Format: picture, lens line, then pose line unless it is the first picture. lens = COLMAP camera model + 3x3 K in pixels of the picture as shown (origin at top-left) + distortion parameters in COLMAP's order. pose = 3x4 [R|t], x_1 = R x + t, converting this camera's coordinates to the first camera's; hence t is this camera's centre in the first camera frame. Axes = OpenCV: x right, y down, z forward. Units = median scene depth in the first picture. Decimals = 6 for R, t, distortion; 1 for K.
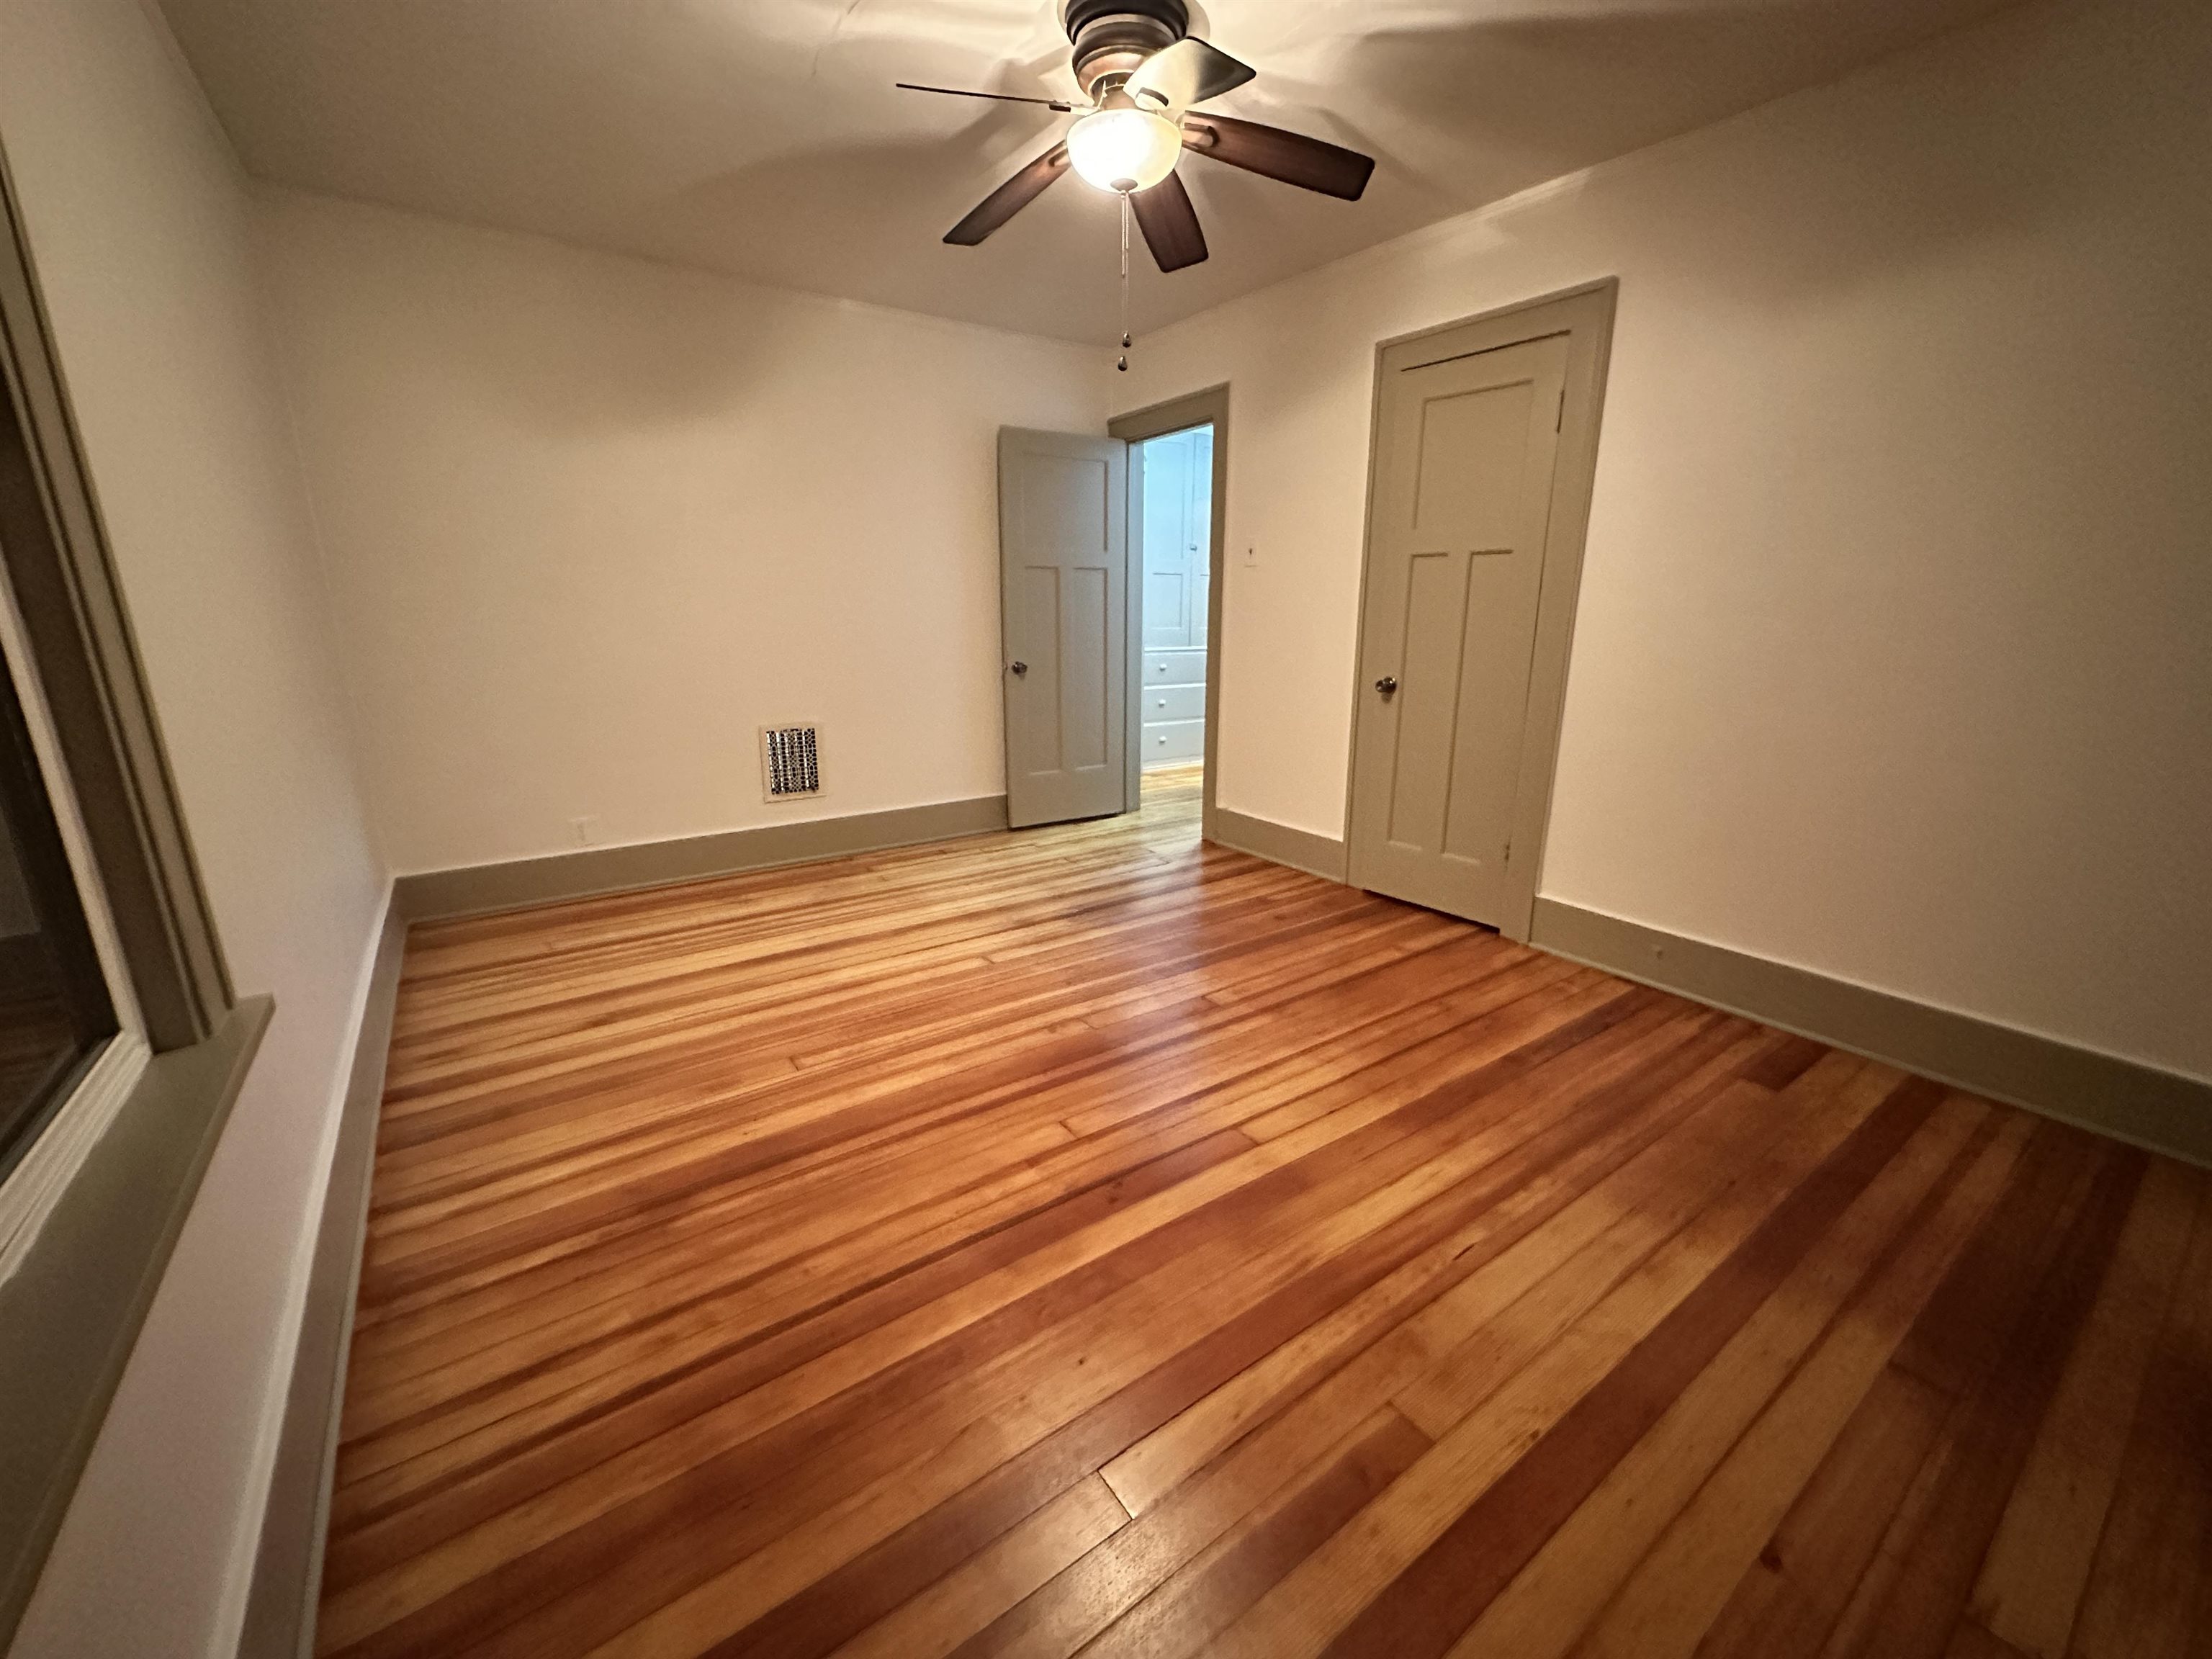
lens RADIAL K [[880.6, 0, 1105.8], [0, 880.6, 840.6], [0, 0, 1]] dist [0.002690, -0.000080]
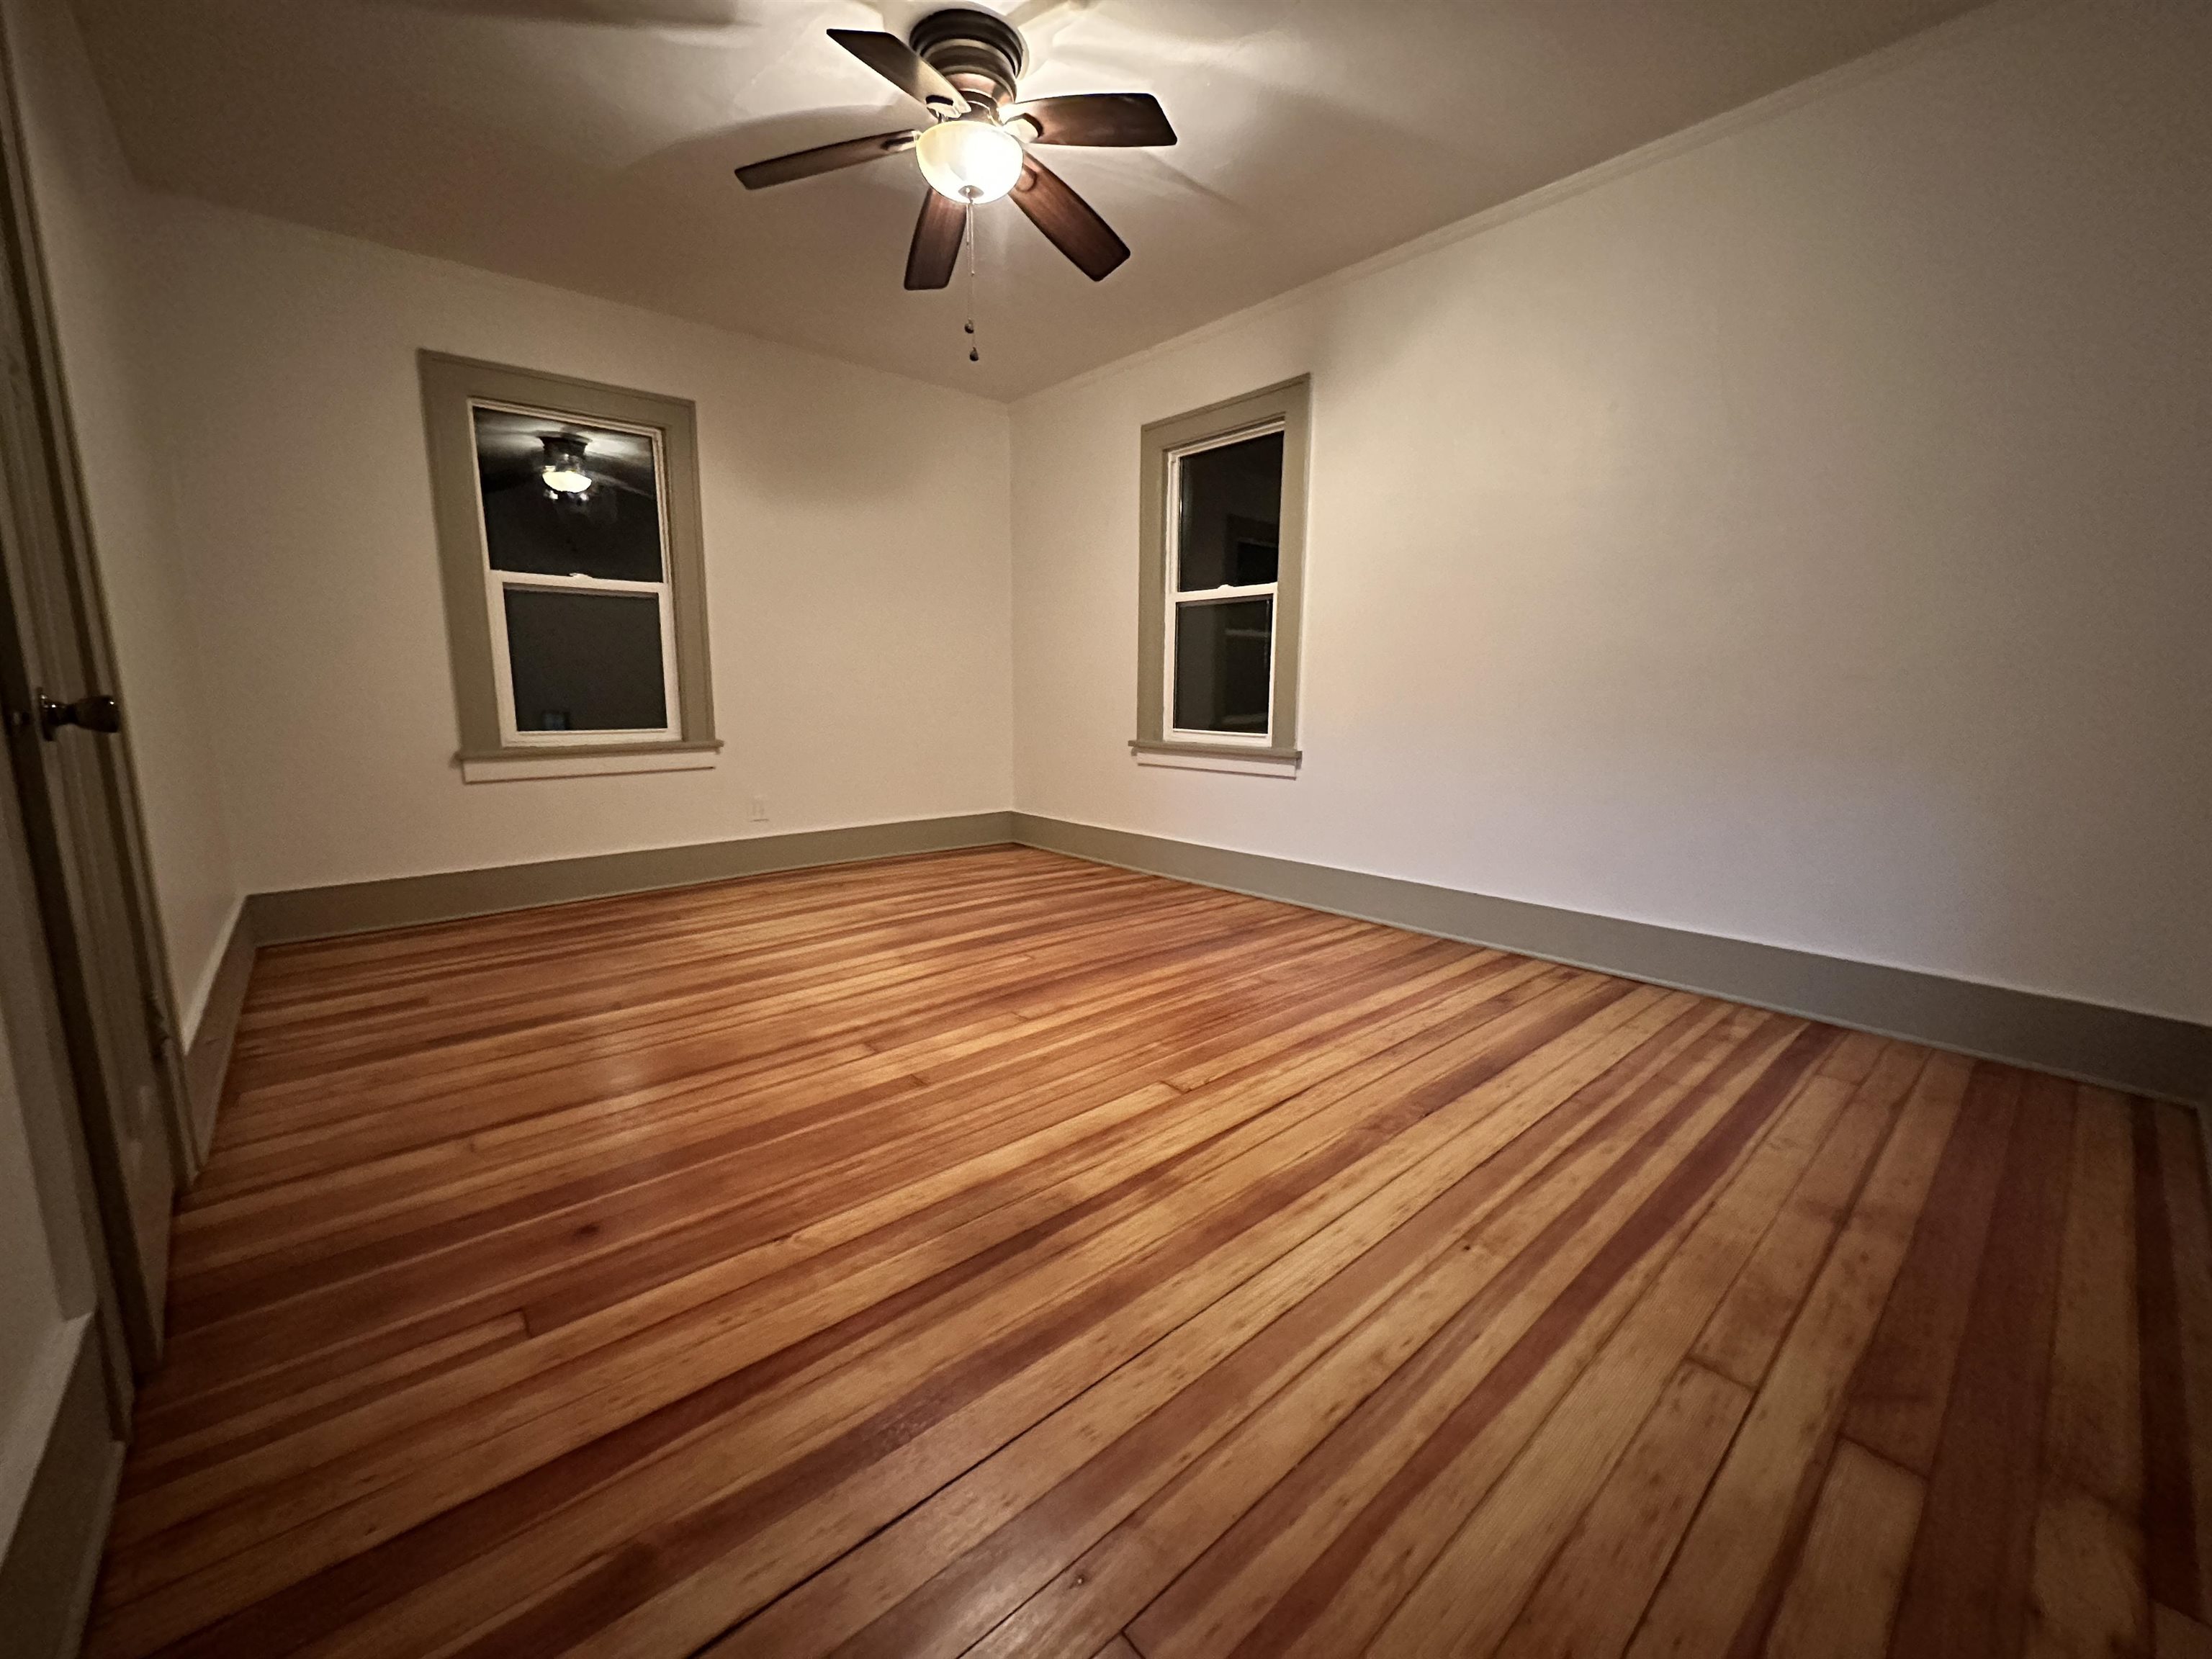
lens RADIAL K [[880.6, 0, 1104.1], [0, 880.6, 824.1], [0, 0, 1]] dist [0.002690, -0.000080]
pose [[-0.994931, 0.014741, -0.099475, -0.020676], [-0.027423, 0.911932, 0.409425, -0.353160], [0.096750, 0.410077, -0.906905, 1.672810]]
